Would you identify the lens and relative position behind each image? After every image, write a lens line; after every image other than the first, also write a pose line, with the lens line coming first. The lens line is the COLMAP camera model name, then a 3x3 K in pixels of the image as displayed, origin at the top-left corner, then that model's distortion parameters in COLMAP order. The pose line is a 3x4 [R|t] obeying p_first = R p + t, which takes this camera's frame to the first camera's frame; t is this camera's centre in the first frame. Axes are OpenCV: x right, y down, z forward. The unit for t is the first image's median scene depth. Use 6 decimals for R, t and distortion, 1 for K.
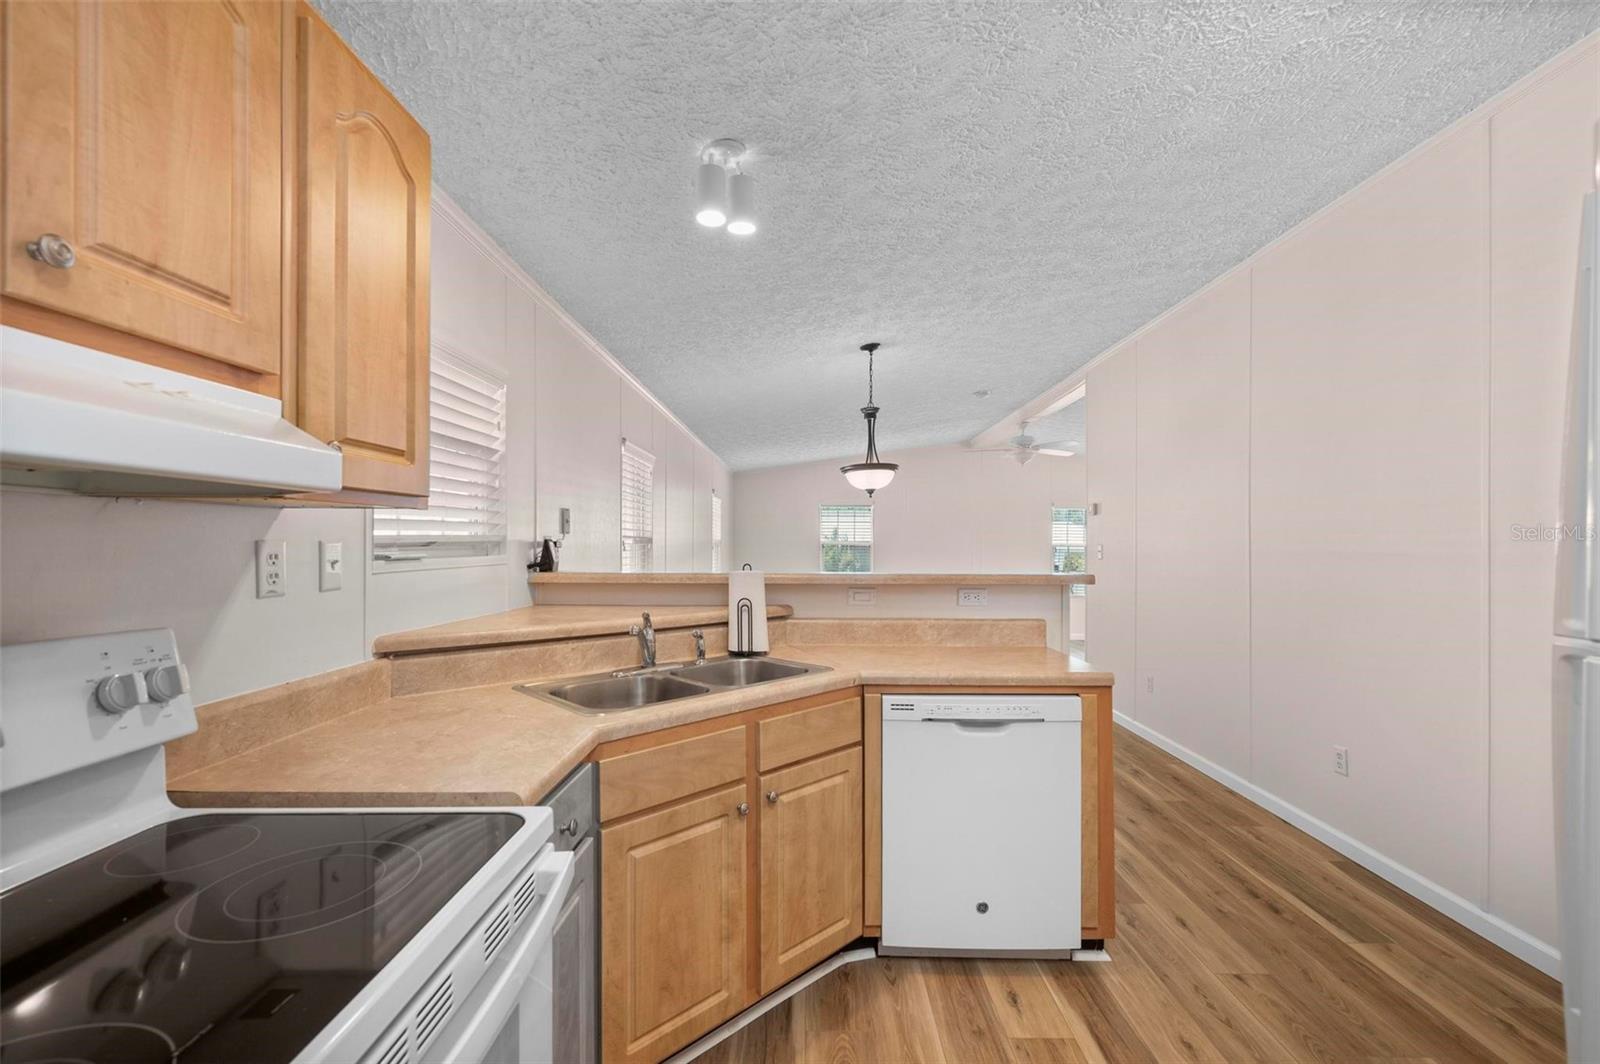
lens RADIAL K [[671.3, 0, 800.0], [0, 671.3, 547.5], [0, 0, 1]] dist [0.000689, 0.000066]
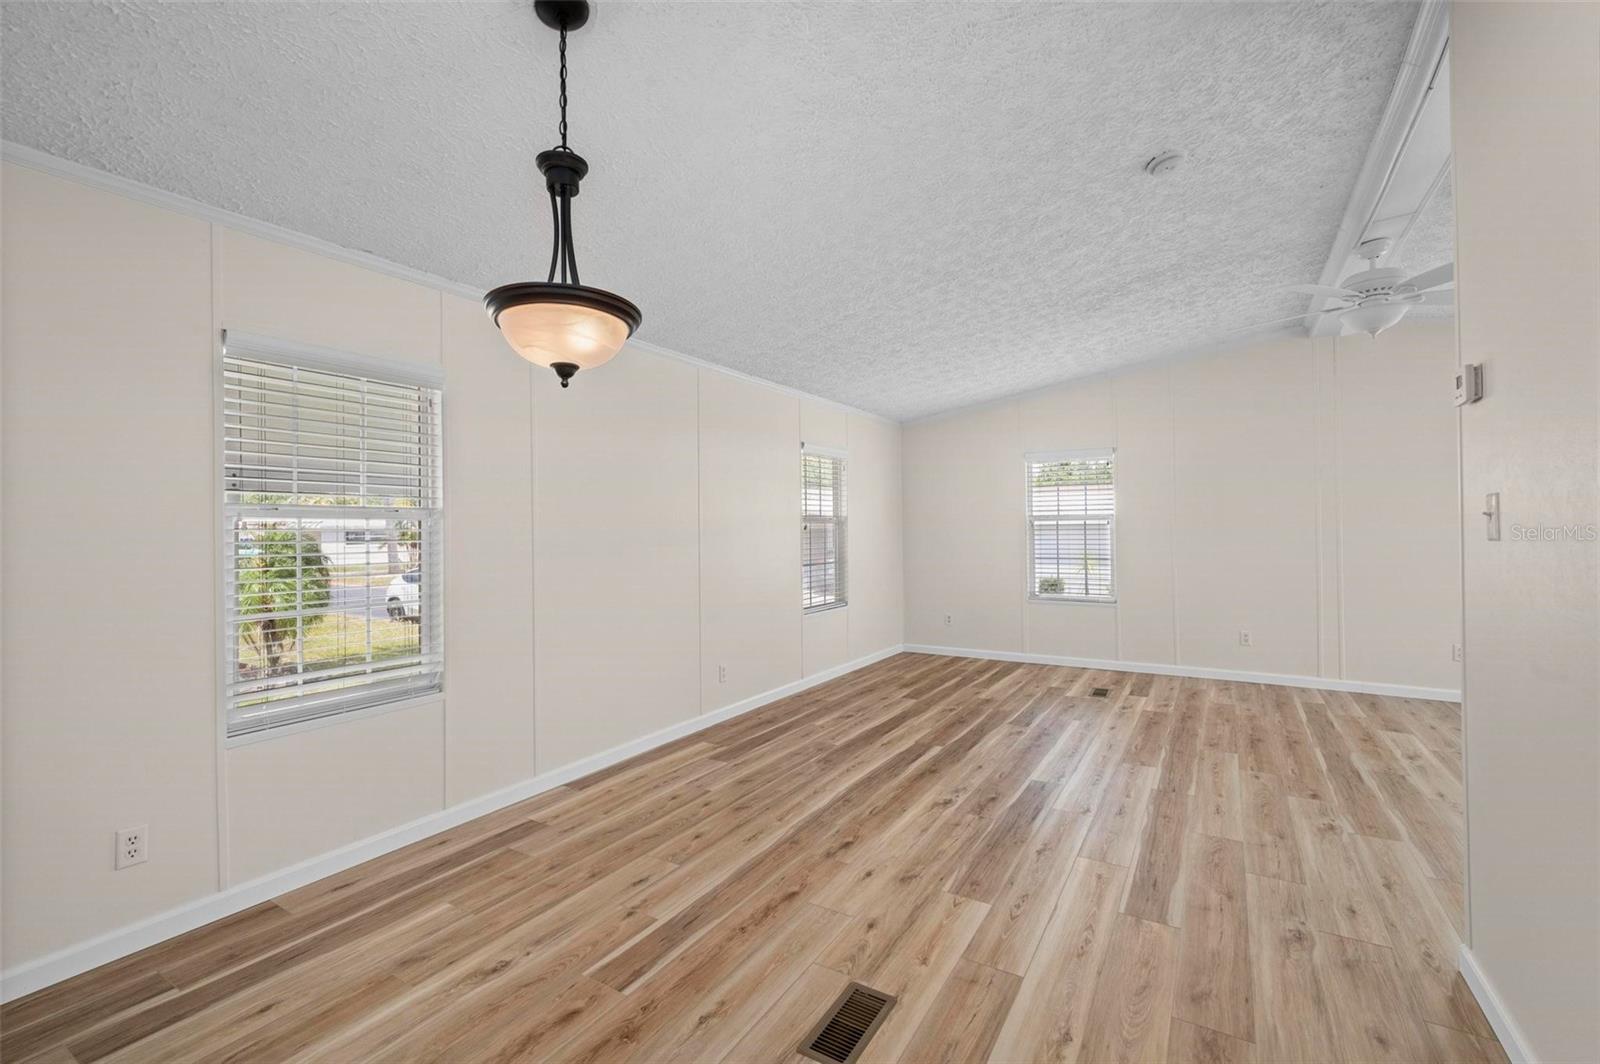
lens RADIAL K [[690.7, 0, 800.1], [0, 690.7, 527.2], [0, 0, 1]] dist [0.001911, 0.000274]
pose [[0.858940, -0.013630, -0.511895, 0.872998], [0.010914, 0.999906, -0.008312, 0.027087], [0.511960, 0.001553, 0.859008, 1.462761]]
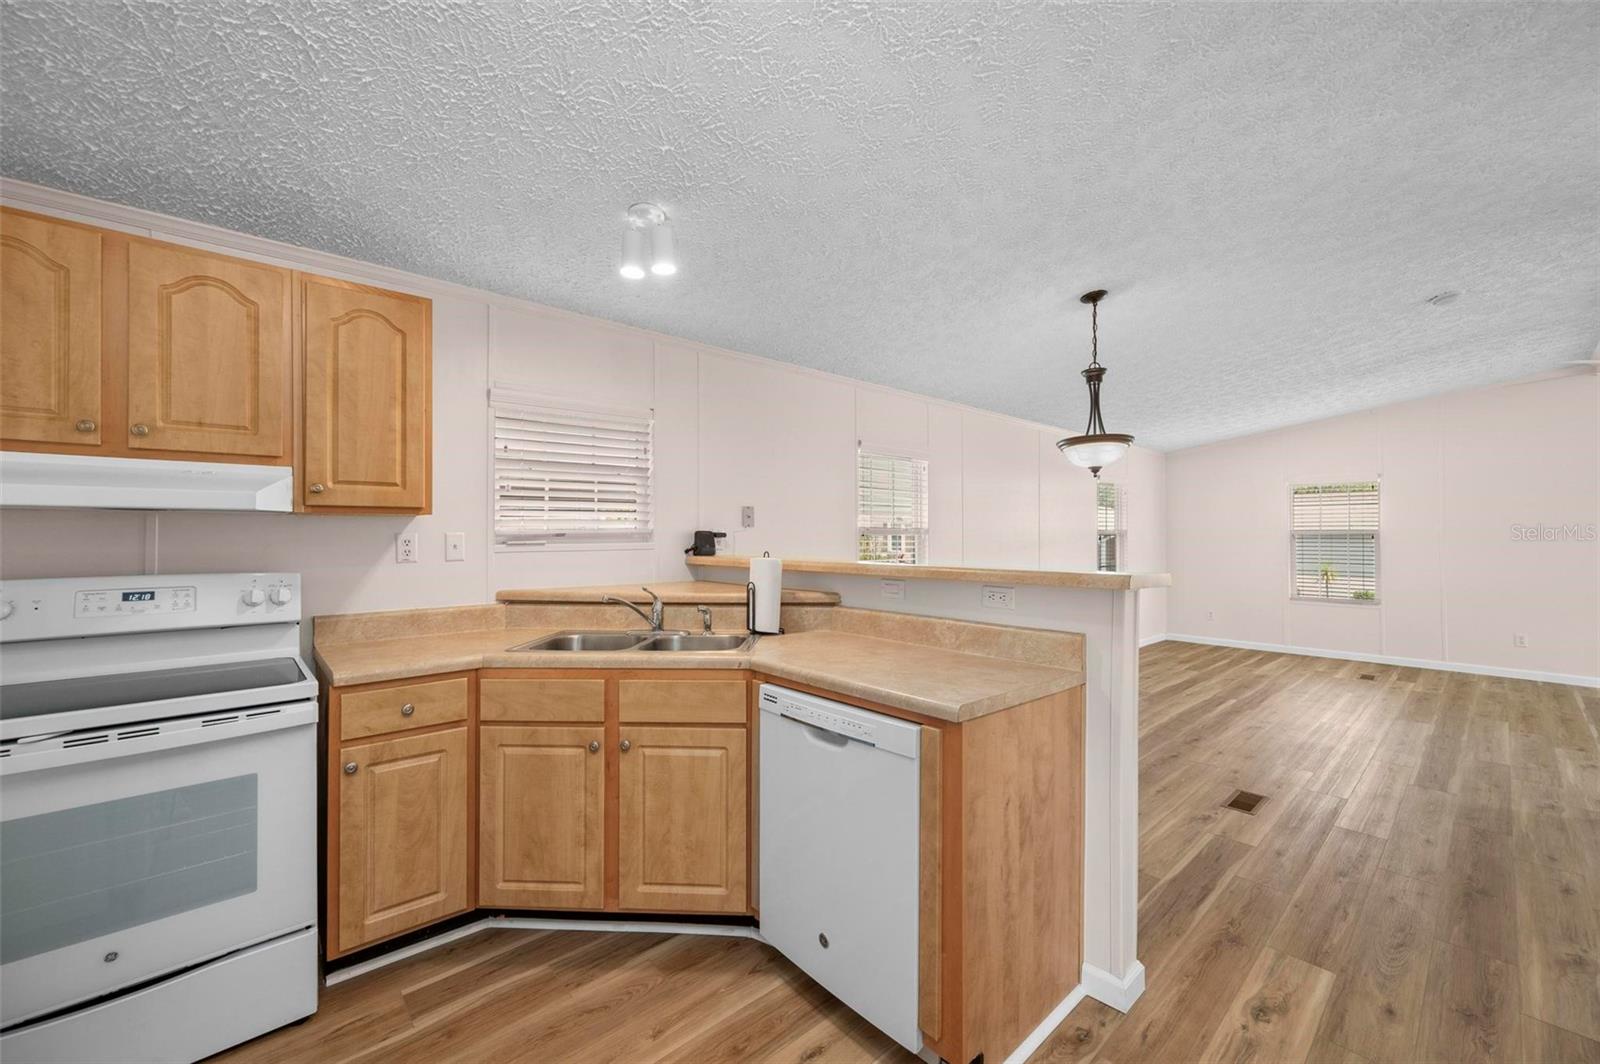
lens RADIAL K [[629.1, 0, 800.0], [0, 629.1, 532.0], [0, 0, 1]] dist [-0.000778, 0.000084]
pose [[0.676239, -0.008037, -0.736638, 0.873253], [0.000168, 0.999942, -0.010756, 0.004363], [0.736682, 0.007150, 0.676201, 0.412834]]
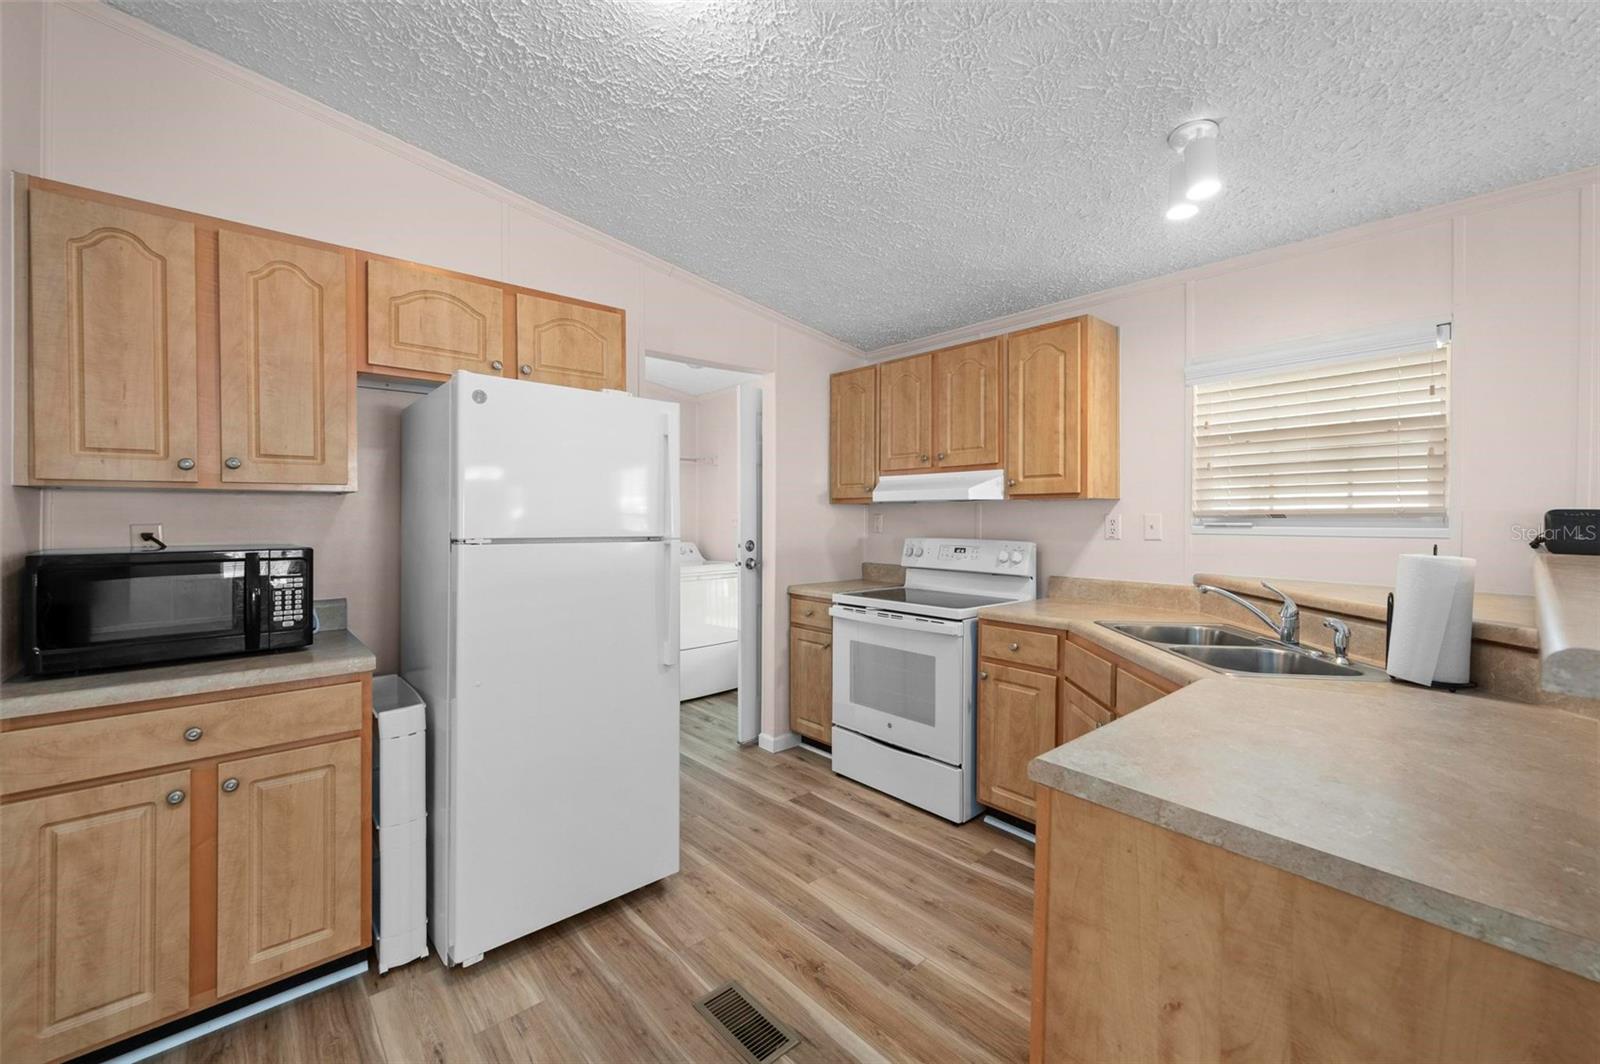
lens RADIAL K [[644.2, 0, 804.4], [0, 644.2, 520.0], [0, 0, 1]] dist [0.001993, 0.000192]
pose [[-0.737910, -0.002157, -0.674896, 0.948714], [-0.009161, 0.999935, 0.006821, 0.002984], [0.674837, 0.011216, -0.737882, 1.270537]]
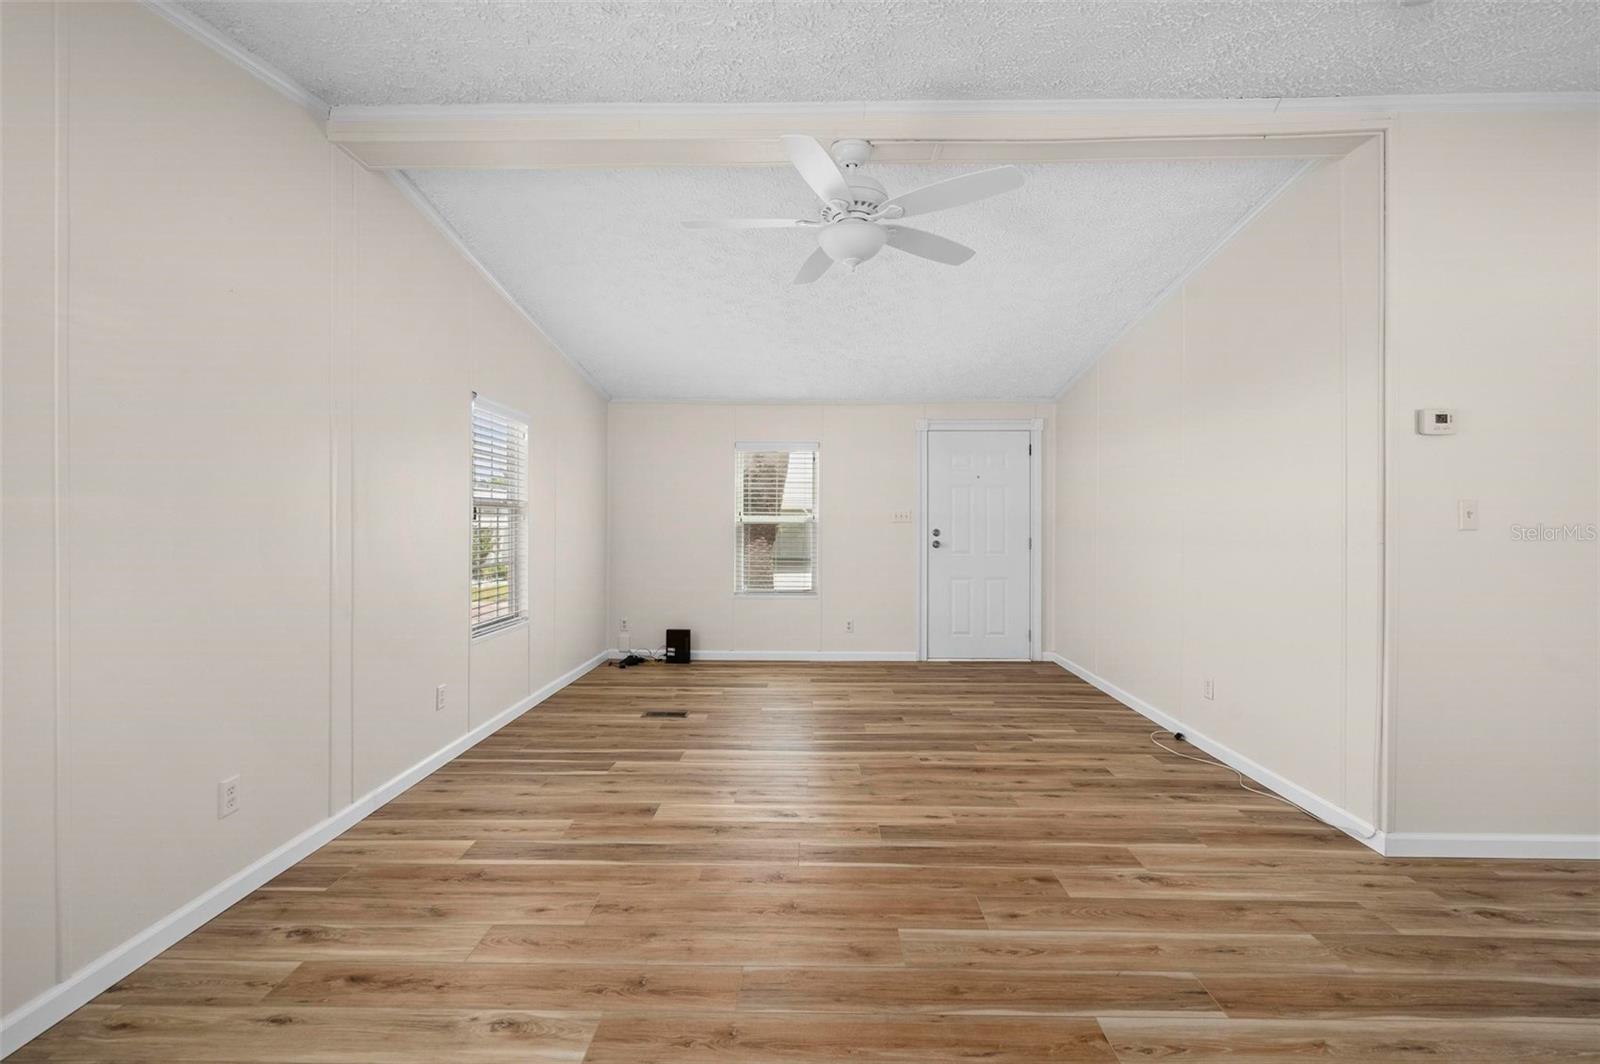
lens RADIAL K [[699.8, 0, 803.3], [0, 699.8, 516.2], [0, 0, 1]] dist [0.000336, -0.000083]
pose [[0.003909, -0.004584, 0.999982, -0.114165], [-0.000632, 0.999989, 0.004587, 0.014982], [-0.999992, -0.000649, 0.003906, 3.793828]]
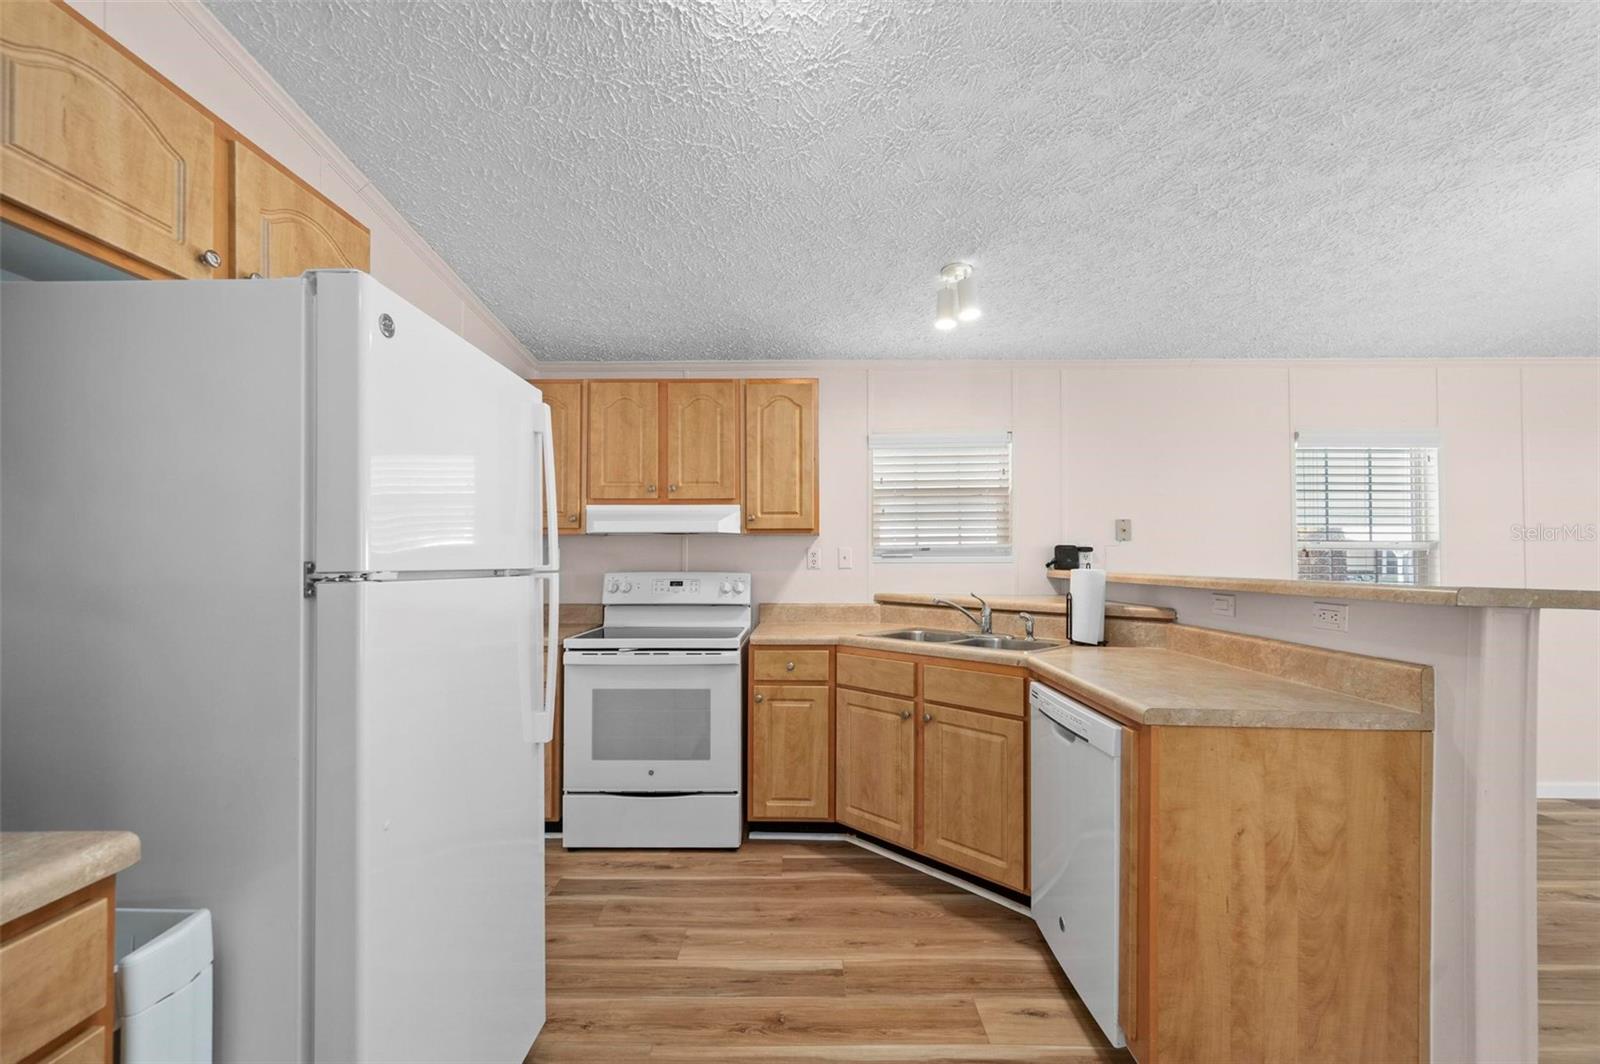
lens RADIAL K [[649.3, 0, 798.8], [0, 649.3, 550.8], [0, 0, 1]] dist [0.002181, 0.000246]
pose [[0.002278, -0.016106, -0.999868, 1.199928], [-0.004987, 0.999858, -0.016117, 0.029433], [0.999985, 0.005023, 0.002197, 0.630645]]
